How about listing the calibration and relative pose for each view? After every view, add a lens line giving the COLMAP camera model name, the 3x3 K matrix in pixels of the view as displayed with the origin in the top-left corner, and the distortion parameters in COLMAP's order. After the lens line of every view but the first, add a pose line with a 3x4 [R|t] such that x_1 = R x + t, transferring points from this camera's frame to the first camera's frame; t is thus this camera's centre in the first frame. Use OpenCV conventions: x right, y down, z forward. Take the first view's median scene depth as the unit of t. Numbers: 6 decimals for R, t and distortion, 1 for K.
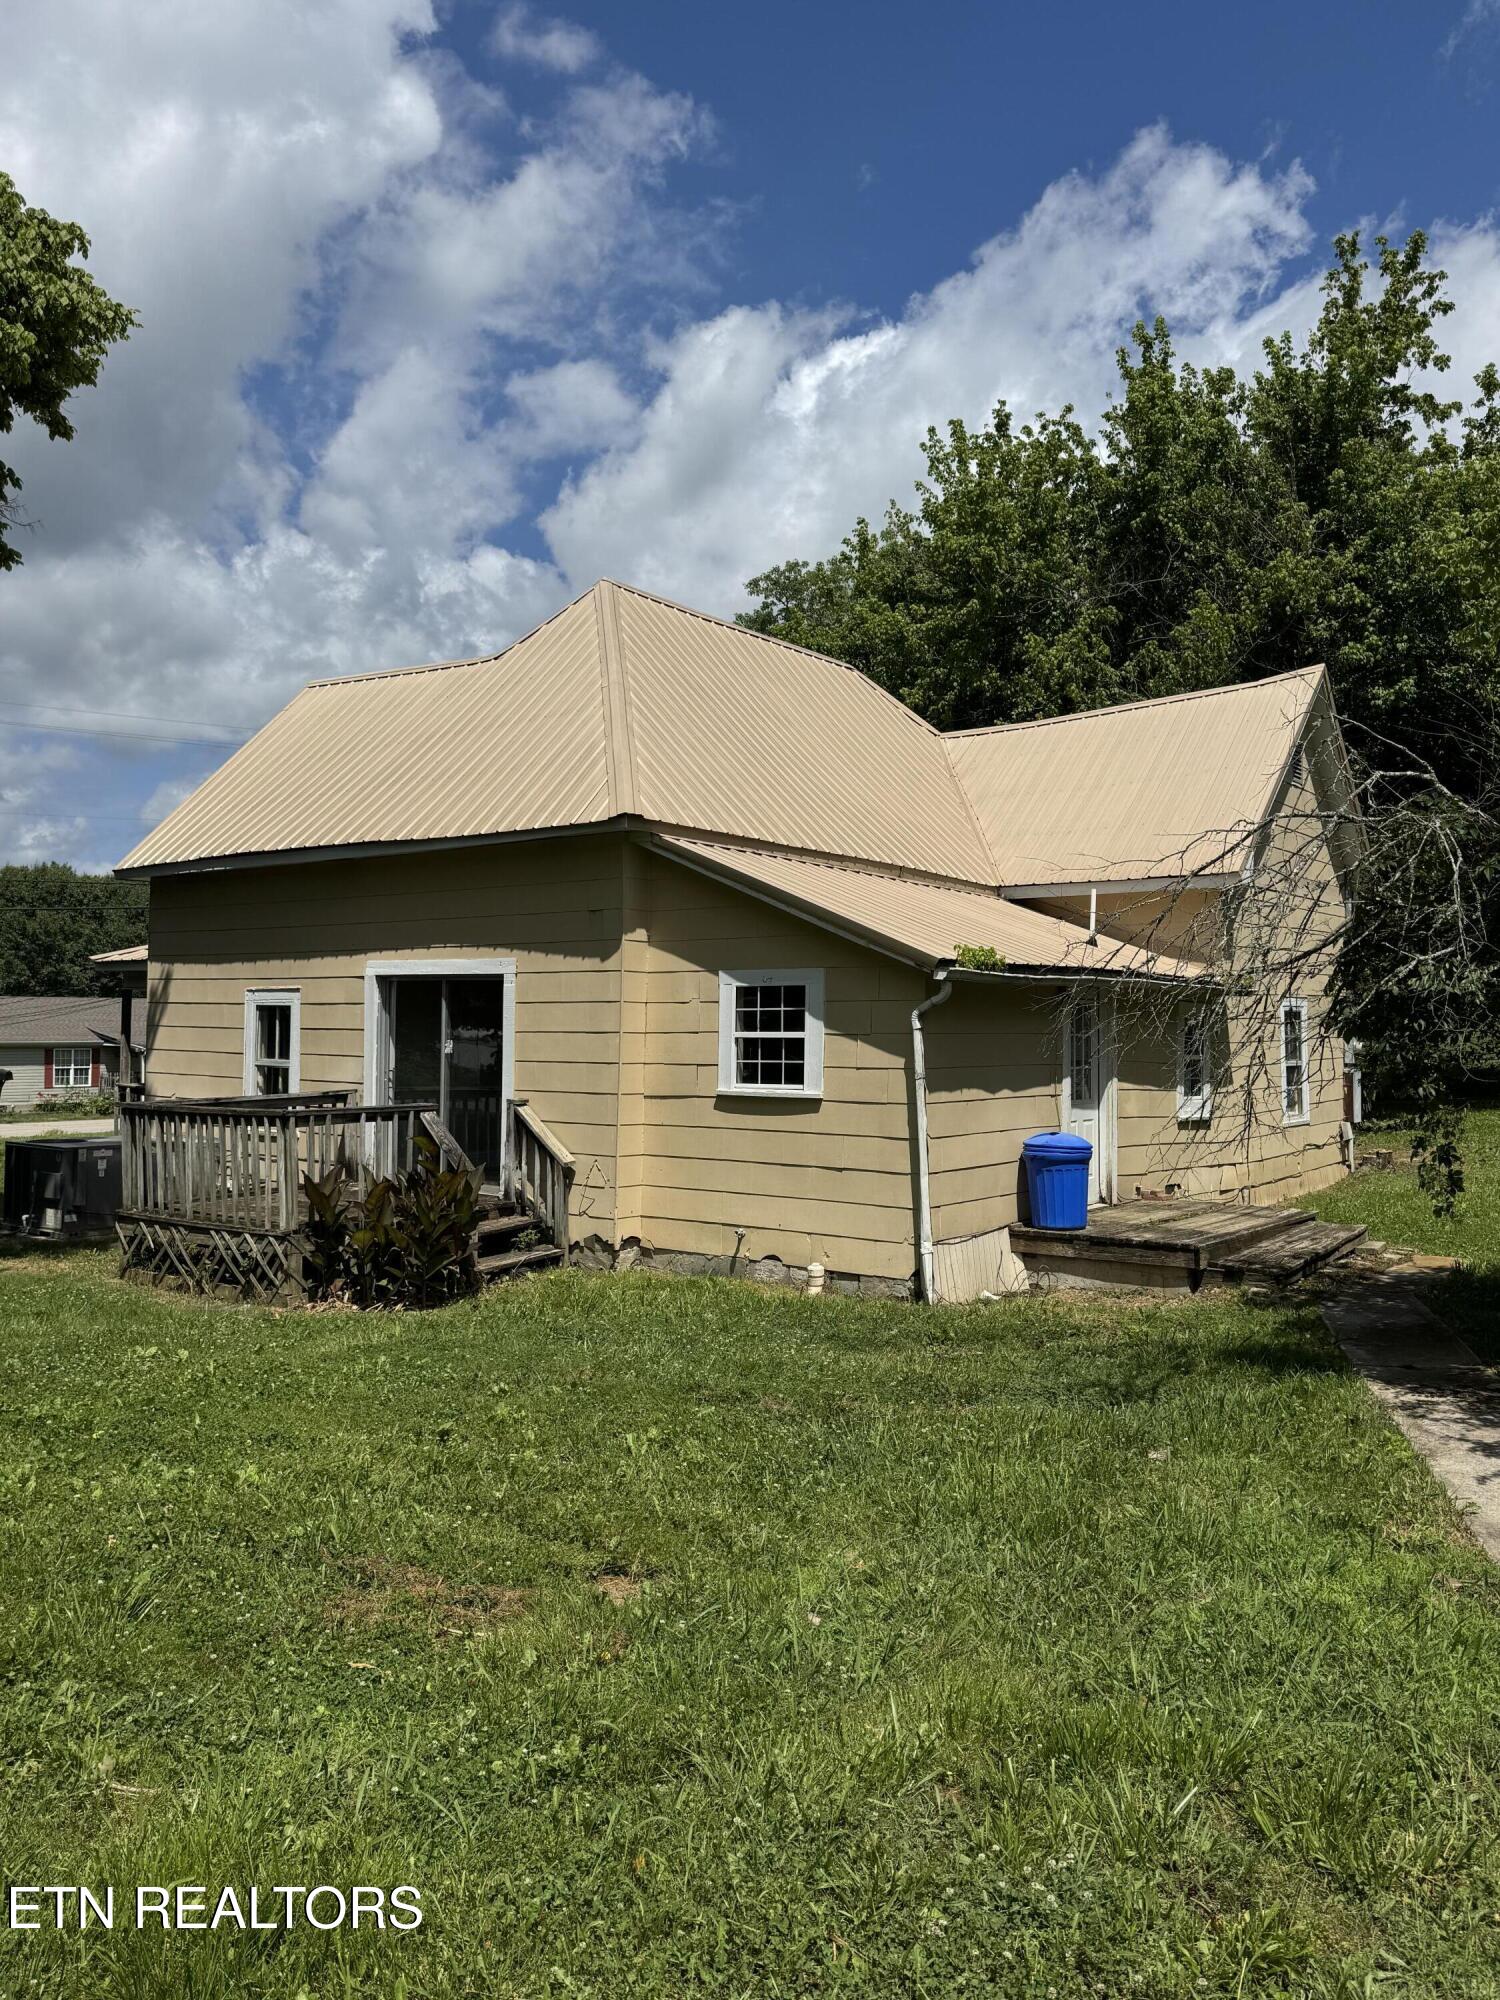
lens RADIAL K [[1423.8, 0, 750.0], [0, 1423.8, 1000.0], [0, 0, 1]] dist [0.000813, 0.000120]
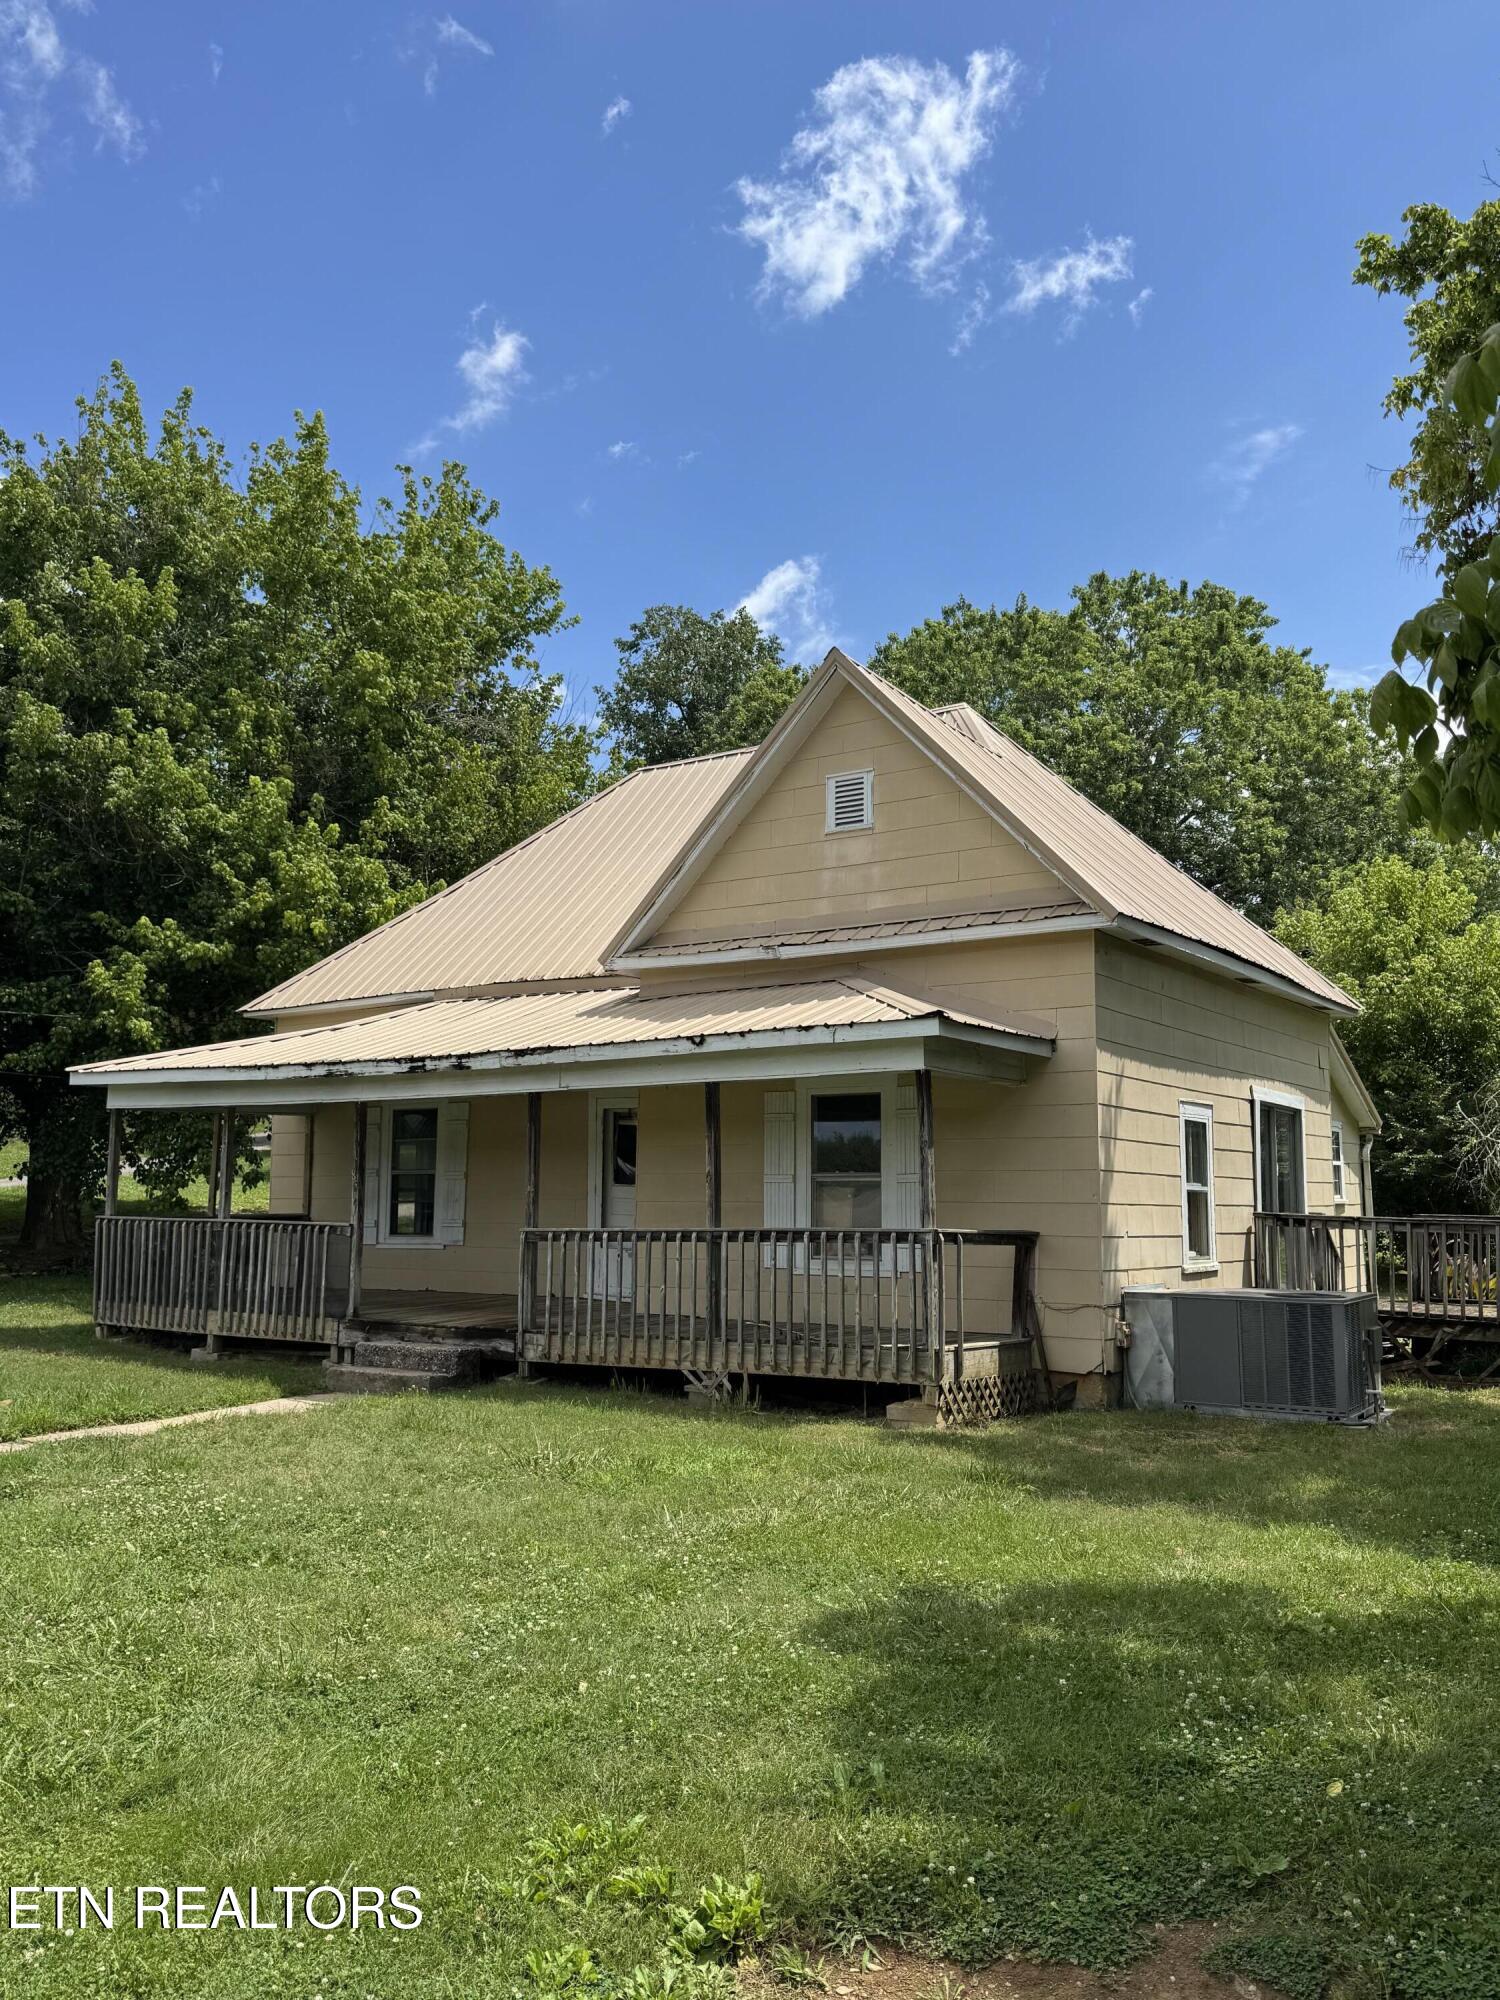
lens RADIAL K [[1543.0, 0, 750.0], [0, 1543.0, 1000.0], [0, 0, 1]] dist [0.136622, -0.003161]
pose [[-0.034360, 0.118378, 0.992374, -1.420582], [-0.018099, 0.992724, -0.119047, 0.053786], [-0.999246, -0.022051, -0.031968, 1.433853]]
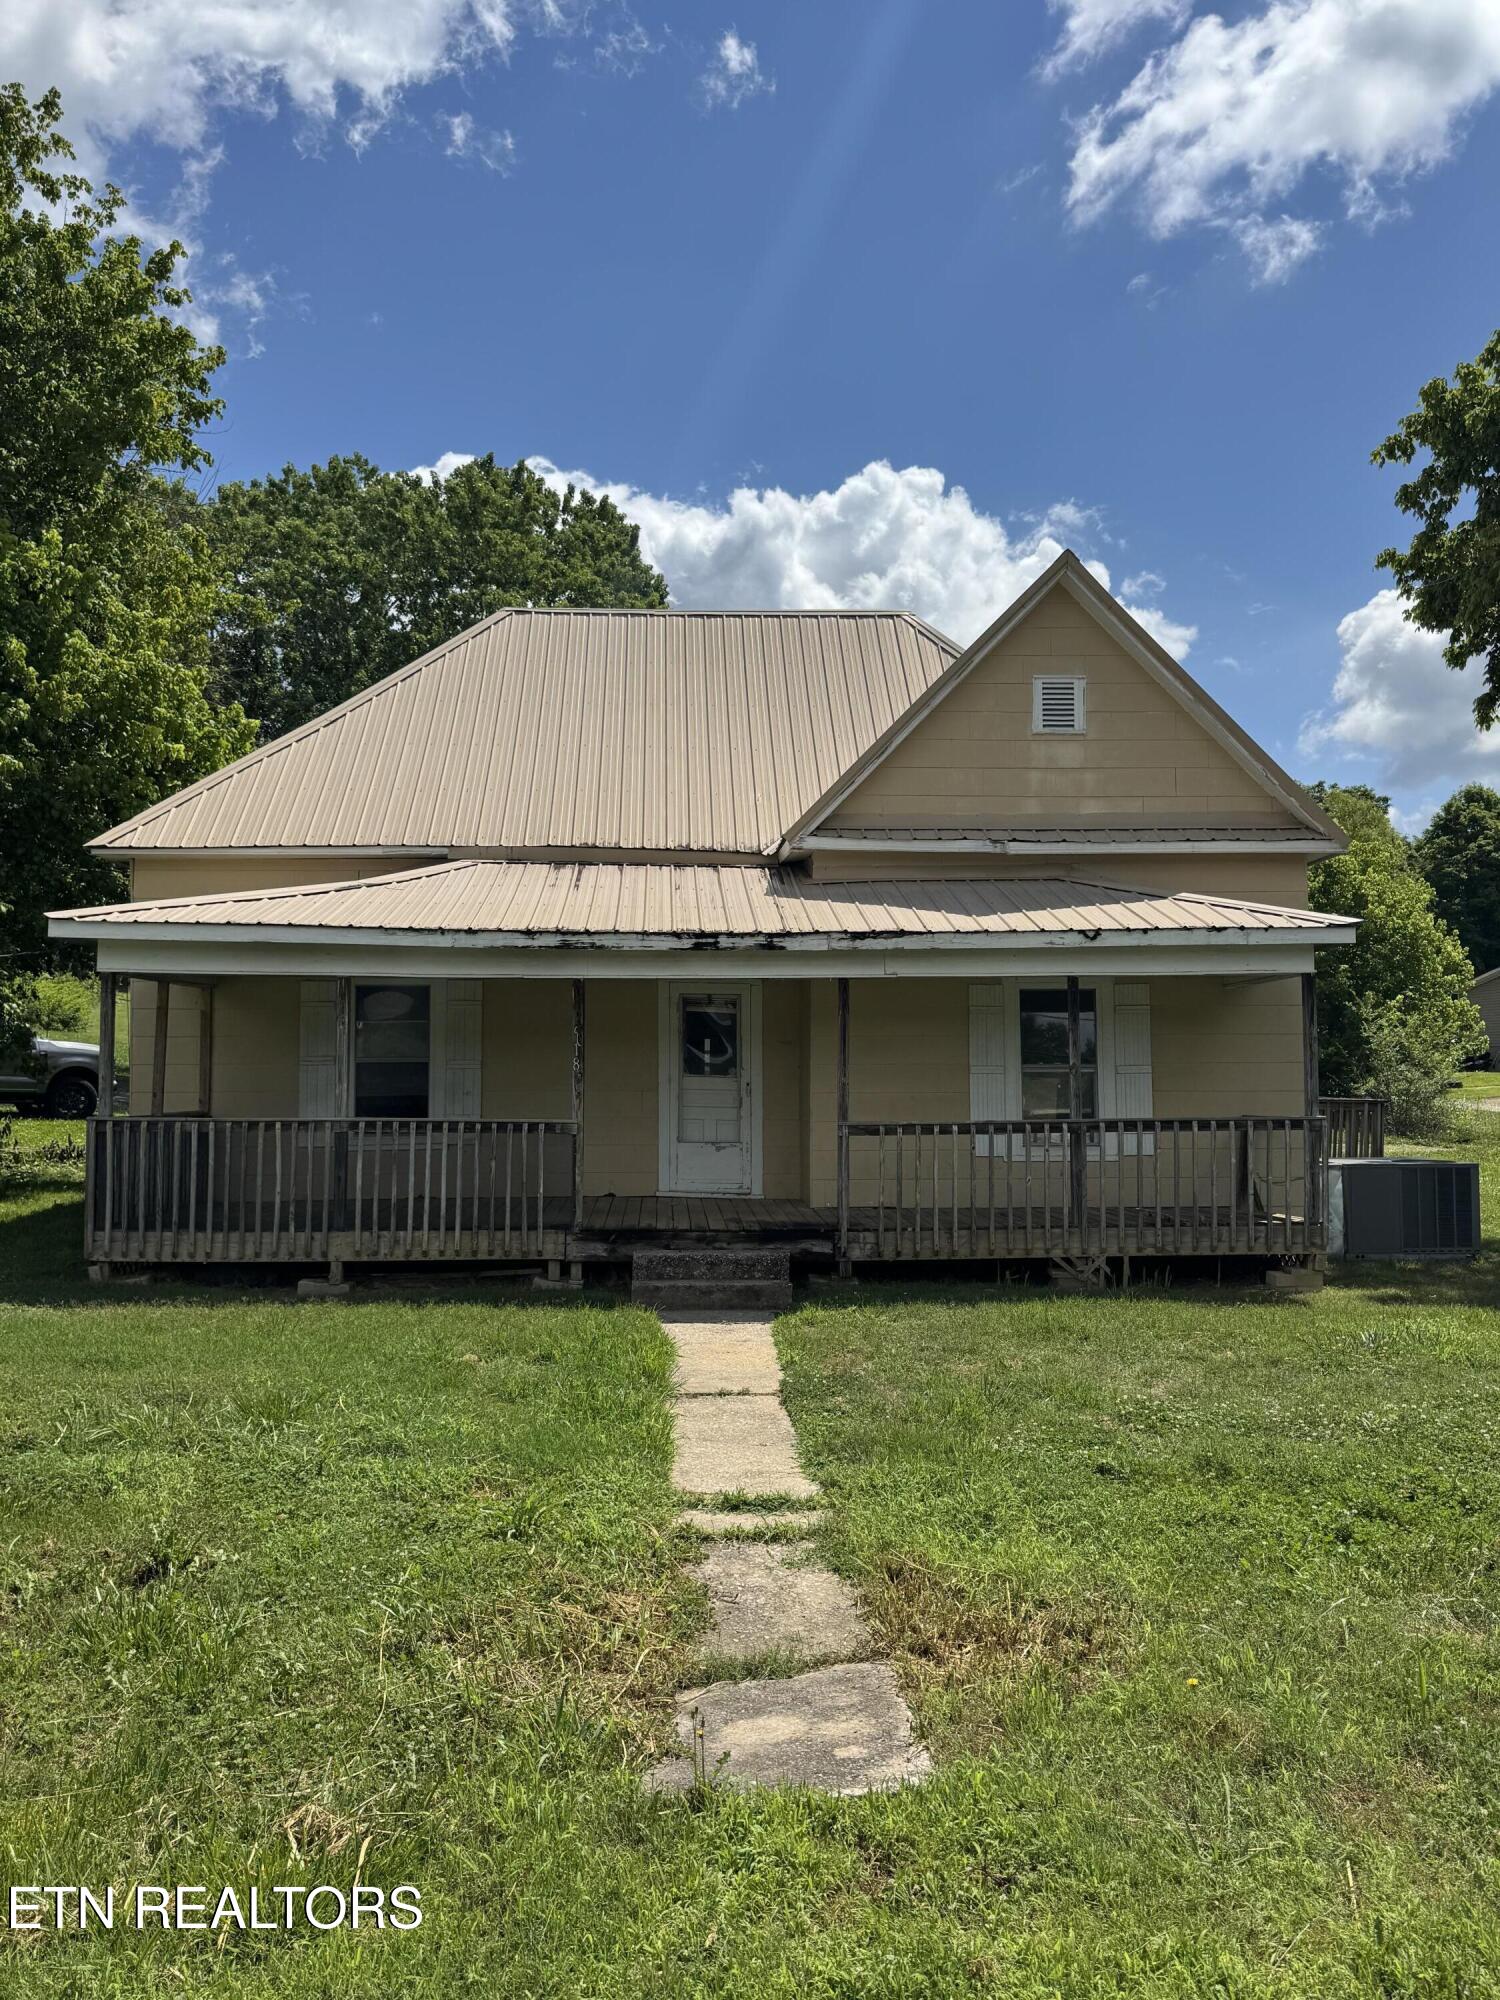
lens RADIAL K [[1543.0, 0, 750.0], [0, 1543.0, 1000.0], [0, 0, 1]] dist [0.136622, -0.003161]
pose [[-0.620626, 0.037692, 0.783200, -1.109215], [-0.012821, 0.998223, -0.058199, 0.064504], [-0.784002, -0.046161, -0.619040, 2.156568]]
